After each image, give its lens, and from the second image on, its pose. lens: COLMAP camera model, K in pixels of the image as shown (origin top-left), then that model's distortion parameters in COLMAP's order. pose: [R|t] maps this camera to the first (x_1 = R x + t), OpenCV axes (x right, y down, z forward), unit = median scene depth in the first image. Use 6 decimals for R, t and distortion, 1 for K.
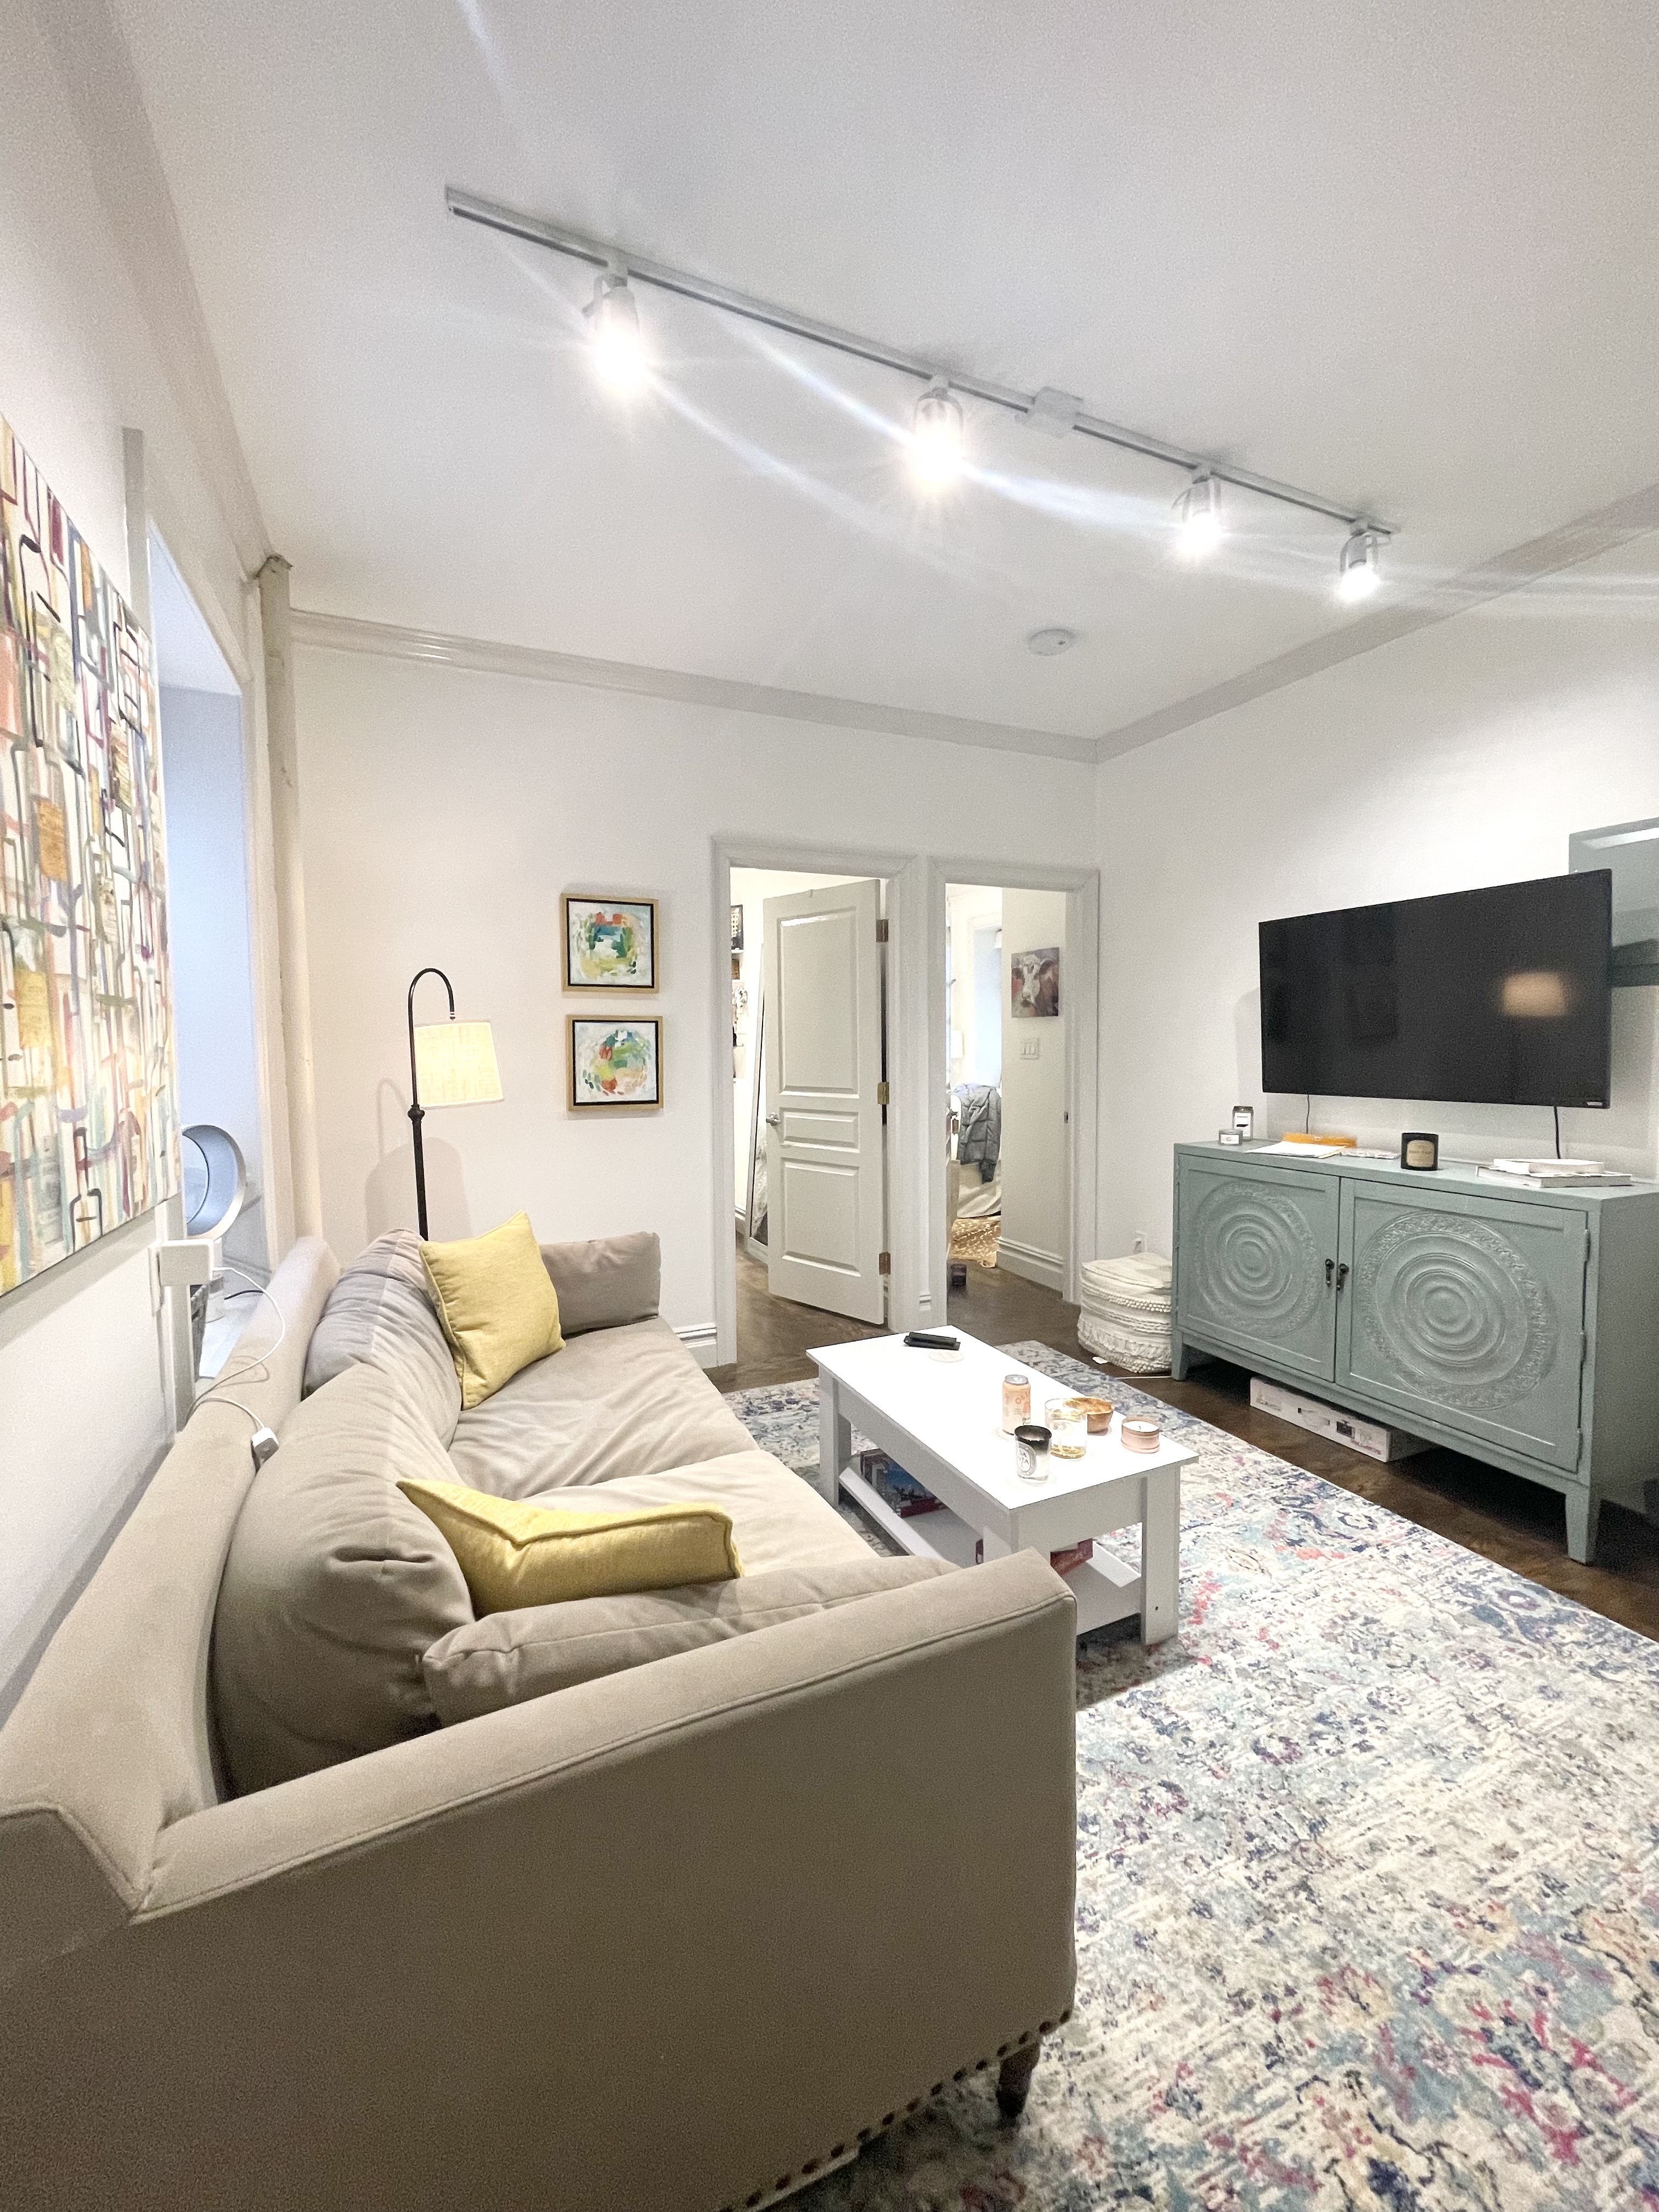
lens RADIAL K [[894.6, 0, 834.2], [0, 894.6, 1094.3], [0, 0, 1]] dist [0.008165, -0.001977]
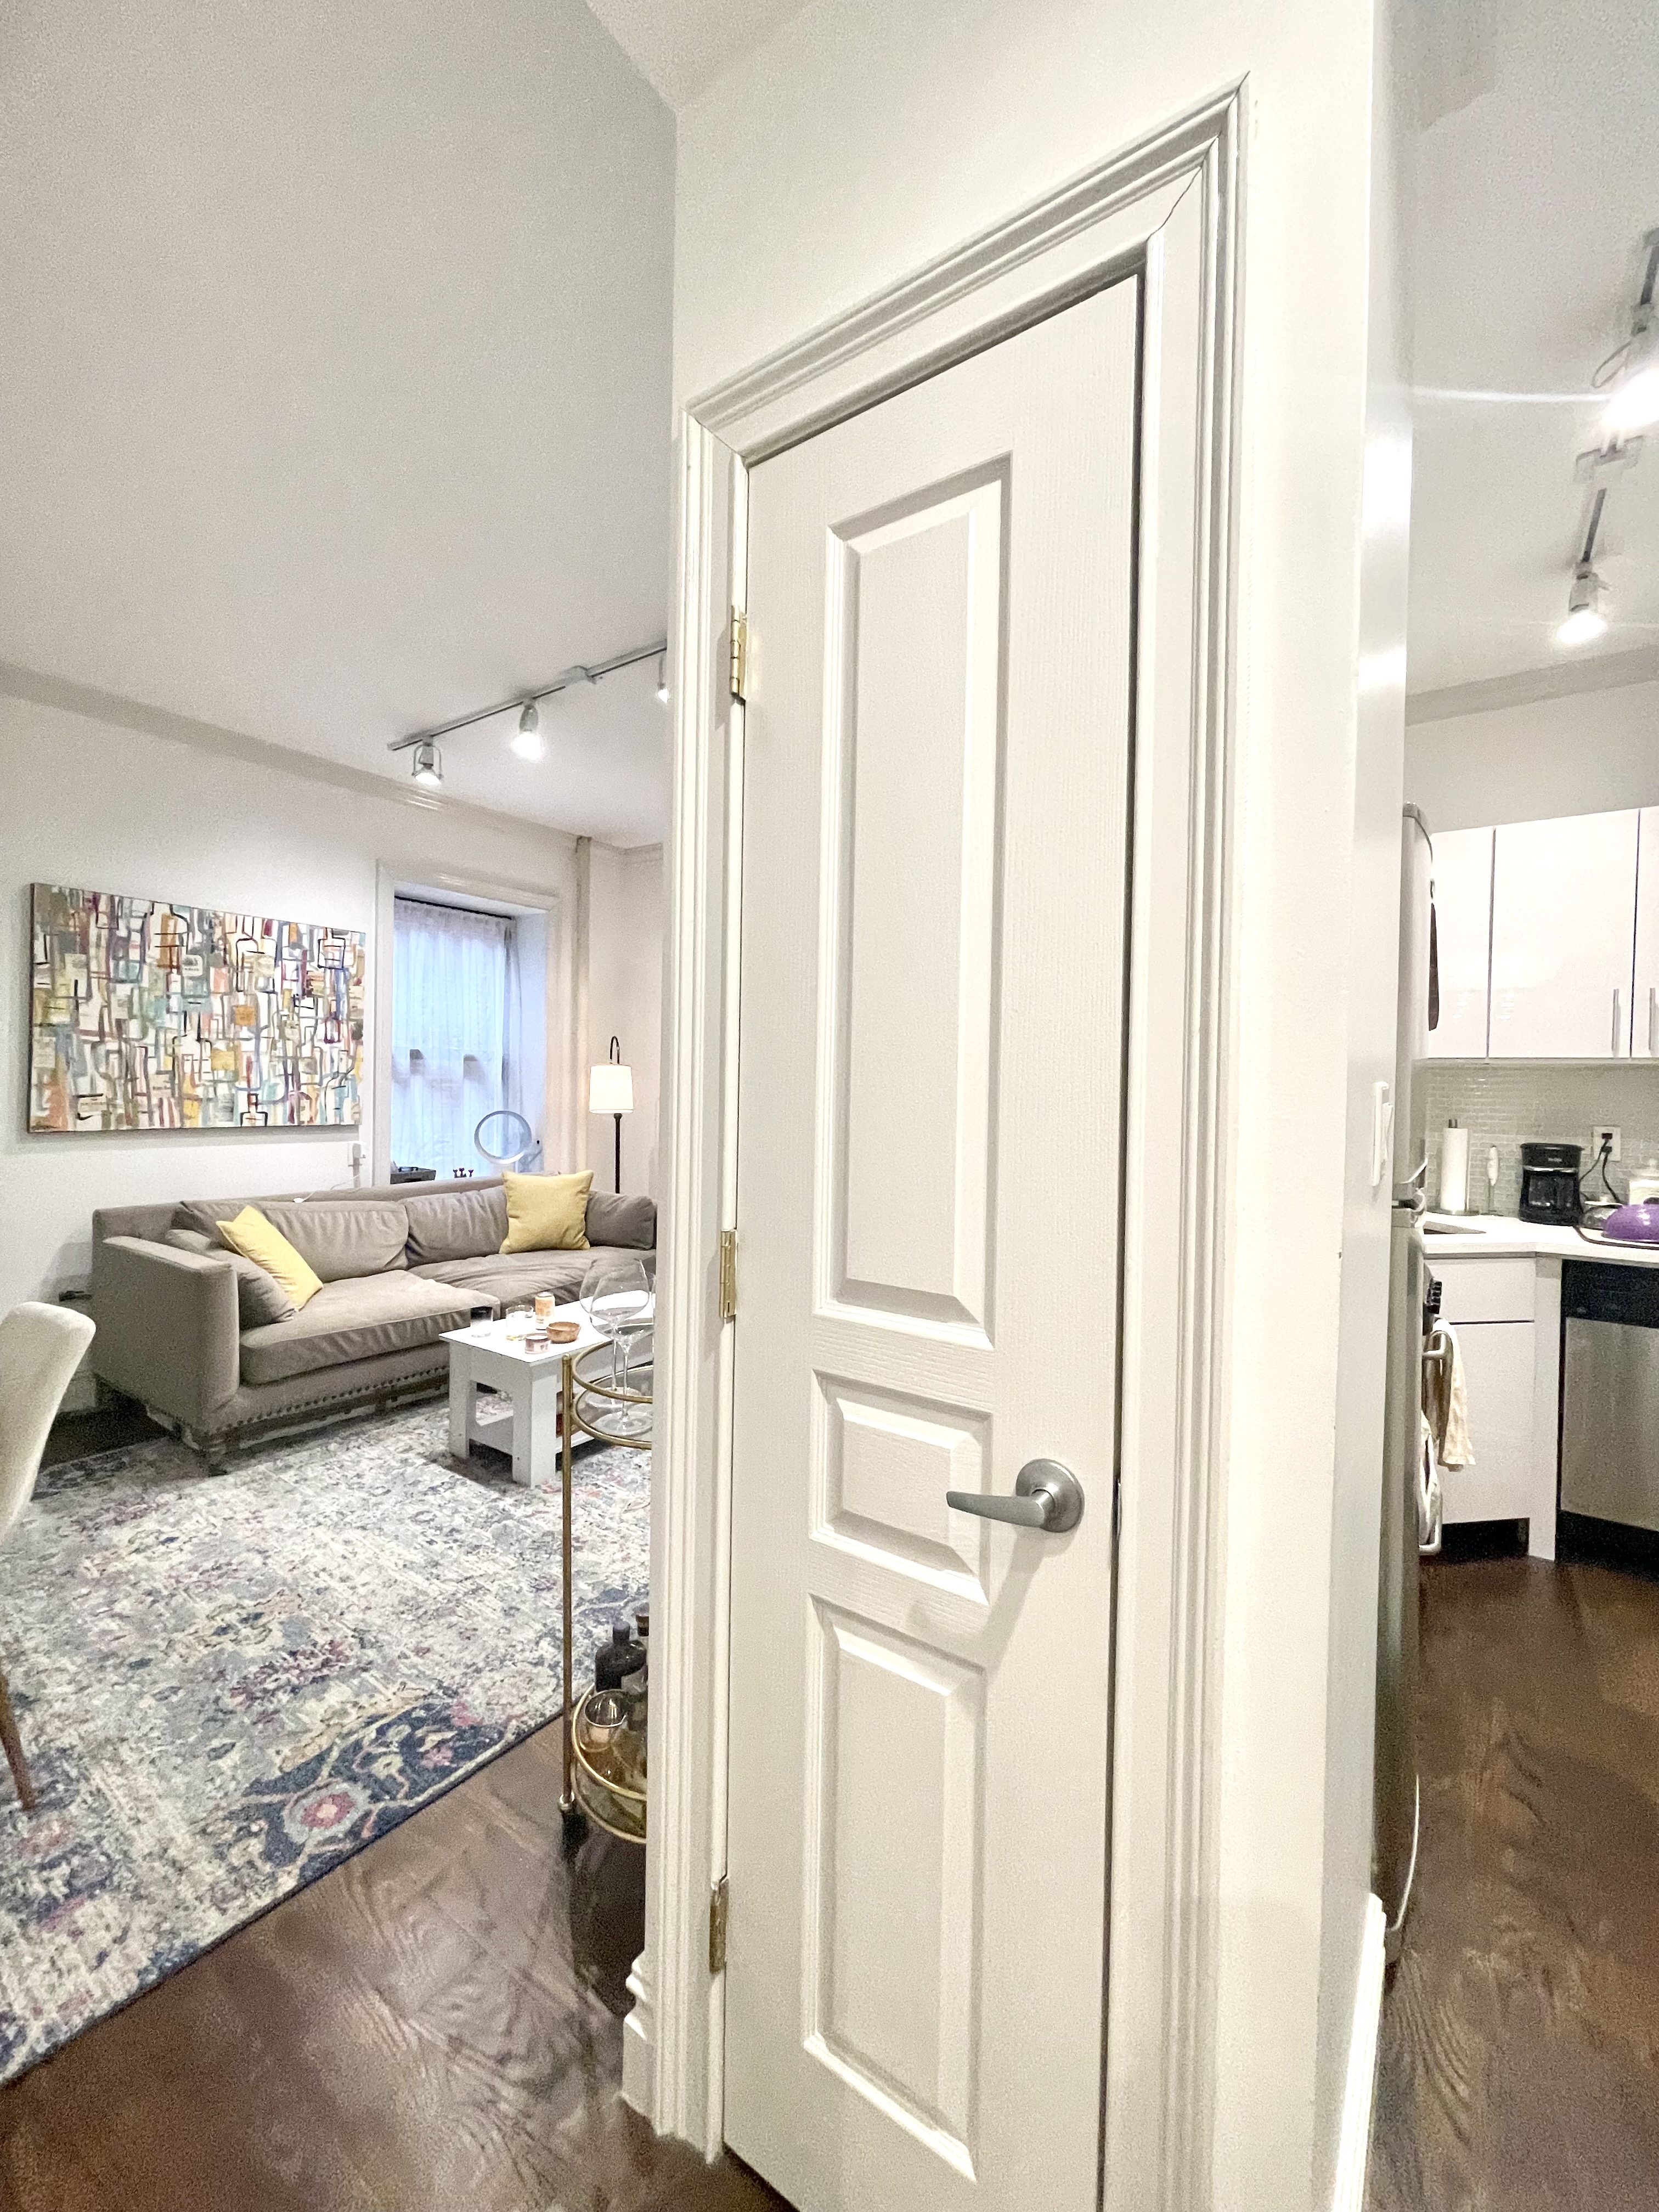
lens RADIAL K [[894.6, 0, 816.4], [0, 894.6, 1098.2], [0, 0, 1]] dist [0.008165, -0.001977]
pose [[0.488733, 0.029253, -0.871943, 1.564316], [-0.069206, 0.997588, -0.005322, -0.037002], [0.869684, 0.062945, 0.489579, 0.555245]]
